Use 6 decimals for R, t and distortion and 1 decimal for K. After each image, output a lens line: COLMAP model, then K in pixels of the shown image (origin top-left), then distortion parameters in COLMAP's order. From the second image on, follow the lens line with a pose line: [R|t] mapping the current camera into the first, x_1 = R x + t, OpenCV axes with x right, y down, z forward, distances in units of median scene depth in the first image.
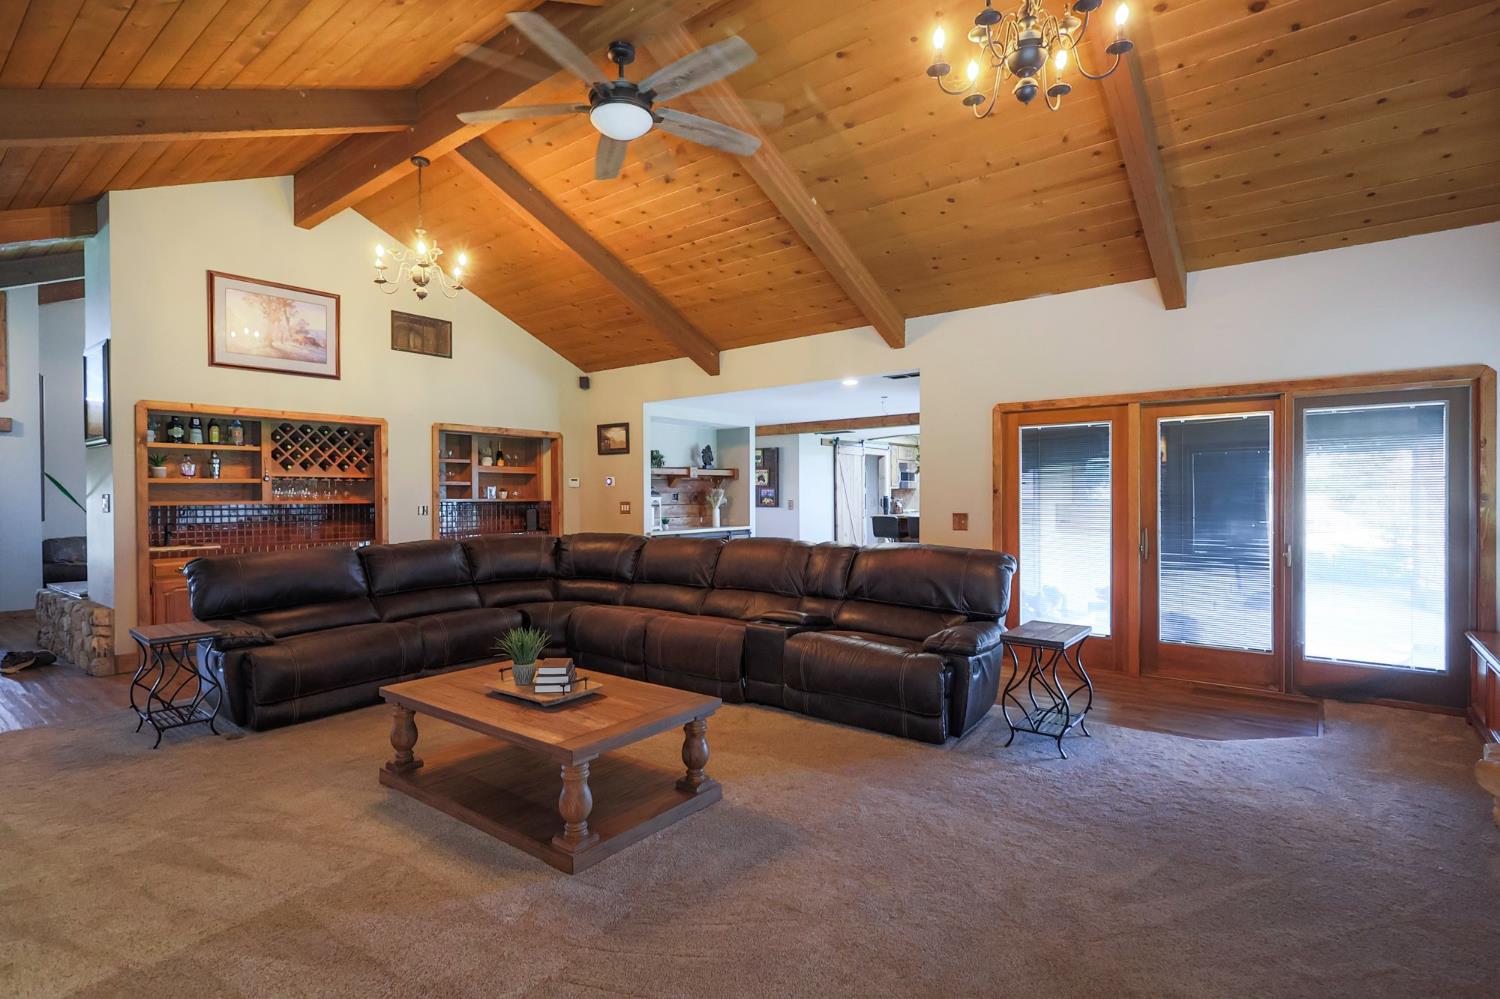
lens RADIAL K [[736.8, 0, 742.9], [0, 736.8, 500.4], [0, 0, 1]] dist [-0.001308, 0.001194]
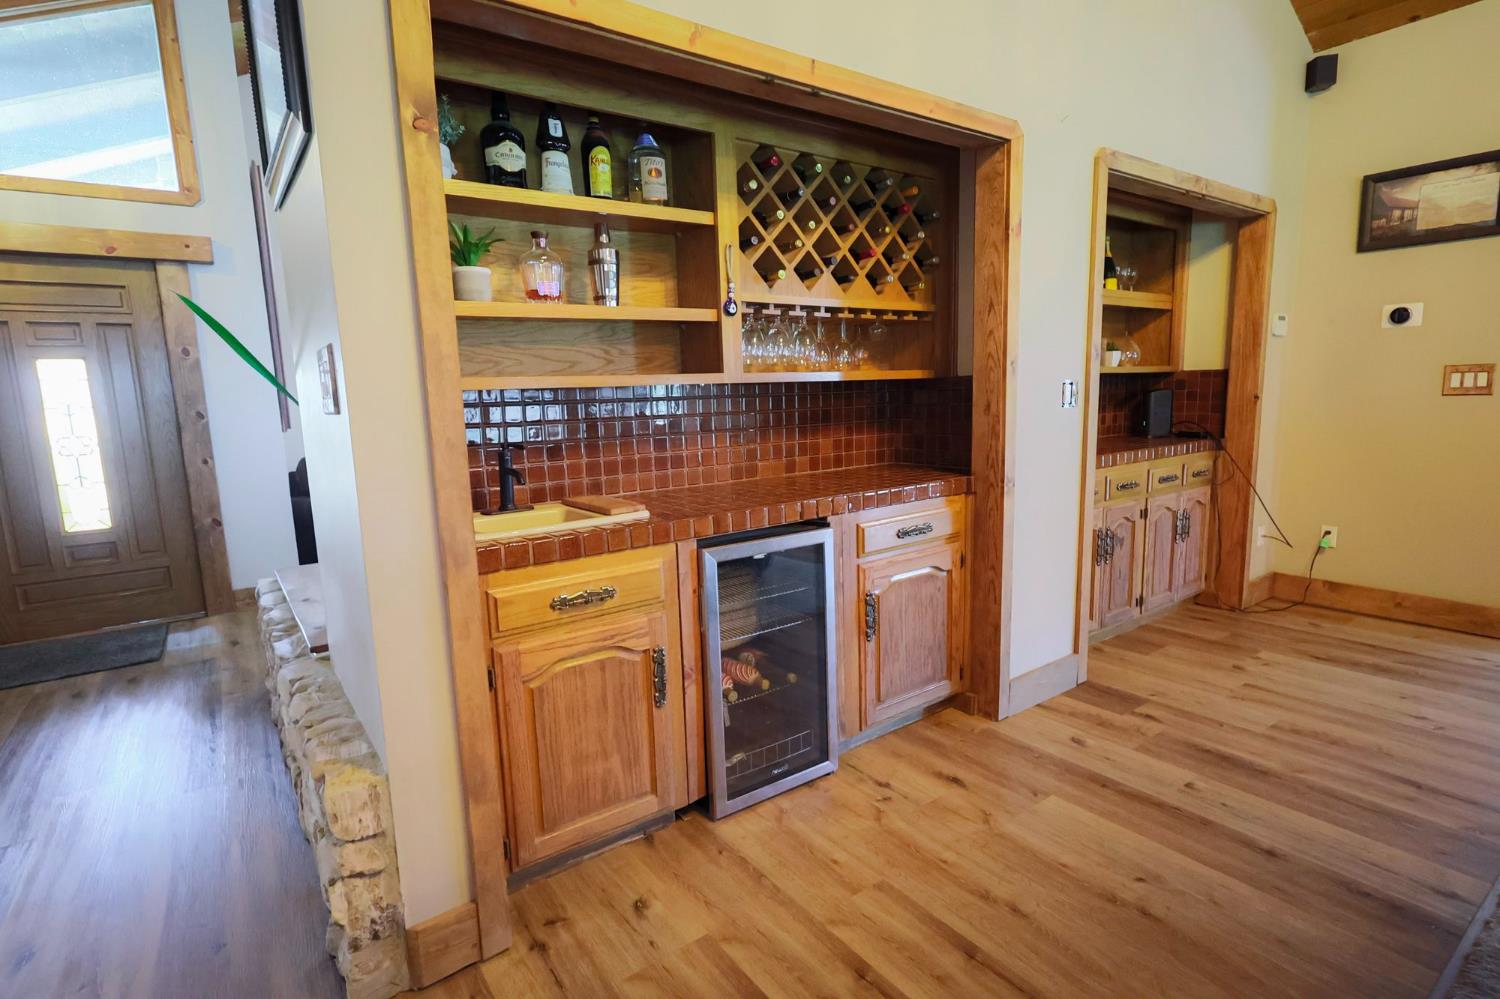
lens RADIAL K [[736.8, 0, 746.0], [0, 736.8, 498.5], [0, 0, 1]] dist [-0.001308, 0.001194]
pose [[0.963868, 0.017228, -0.265821, -0.538406], [0.022008, 0.989345, 0.143919, 0.009468], [0.265468, -0.144569, 0.953219, 0.648938]]
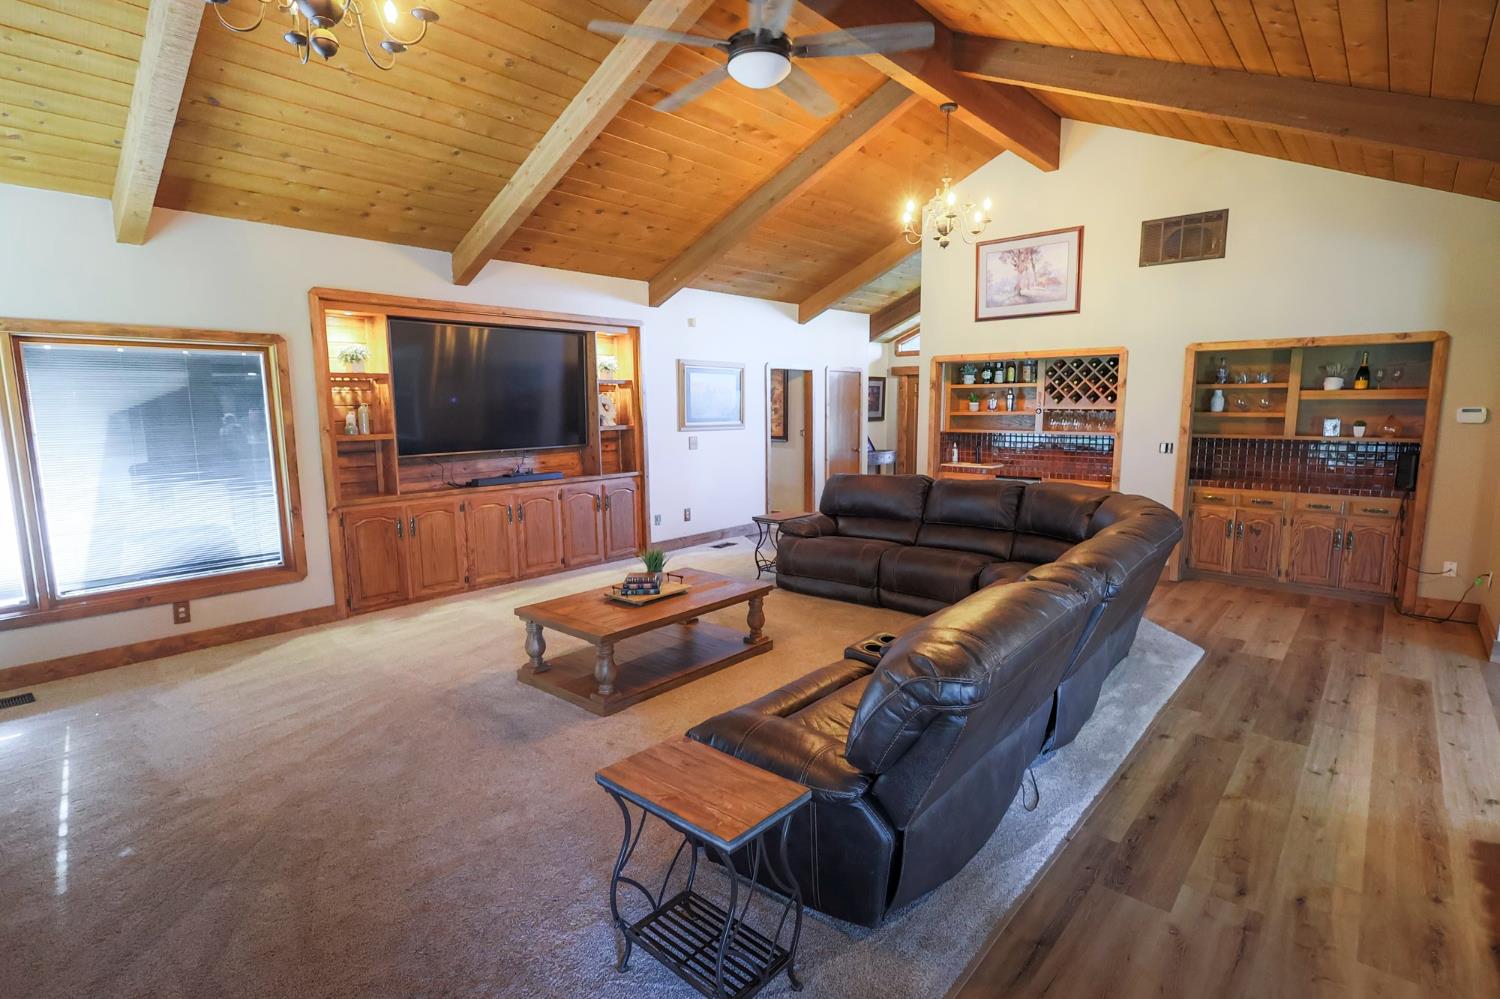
lens RADIAL K [[736.8, 0, 741.9], [0, 736.8, 497.4], [0, 0, 1]] dist [-0.001308, 0.001194]
pose [[-0.045260, 0.134159, -0.989926, 0.501062], [-0.001698, 0.990929, 0.134373, -0.048877], [0.998974, 0.007762, -0.044621, 0.586814]]
